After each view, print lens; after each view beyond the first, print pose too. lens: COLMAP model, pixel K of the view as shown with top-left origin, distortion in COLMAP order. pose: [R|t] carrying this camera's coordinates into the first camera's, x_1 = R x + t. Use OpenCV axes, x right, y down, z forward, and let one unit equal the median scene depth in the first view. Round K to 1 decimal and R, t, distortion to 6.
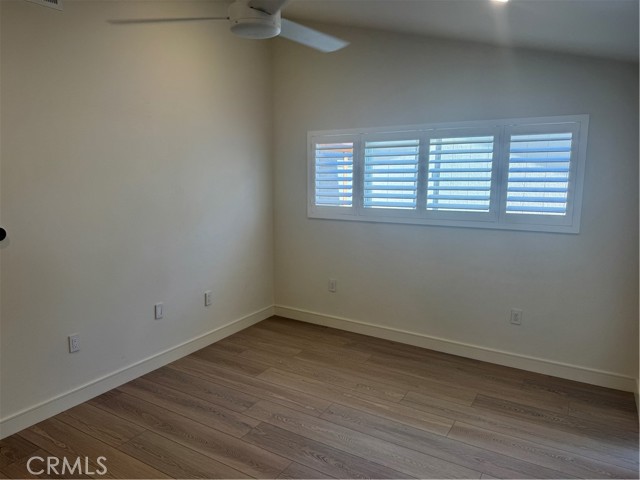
lens RADIAL K [[450.5, 0, 308.3], [0, 450.5, 235.3], [0, 0, 1]] dist [0.047430, -0.058369]
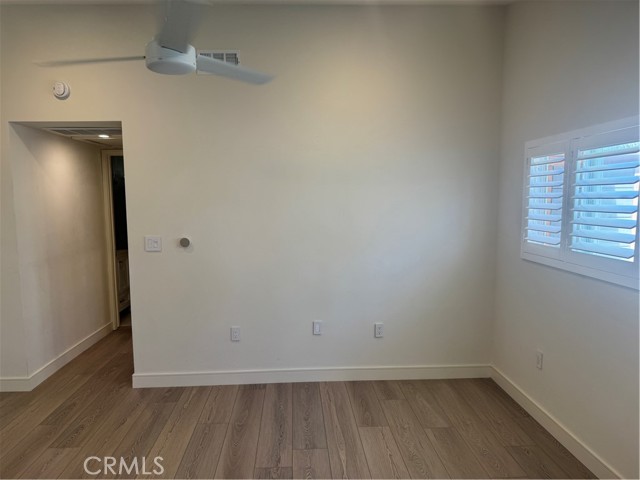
lens RADIAL K [[450.5, 0, 315.3], [0, 450.5, 244.0], [0, 0, 1]] dist [0.047430, -0.058369]
pose [[0.573345, 0.086010, -0.814787, 0.523834], [-0.115079, 0.993070, 0.023851, -0.053963], [0.811192, 0.080090, 0.579270, 0.384616]]
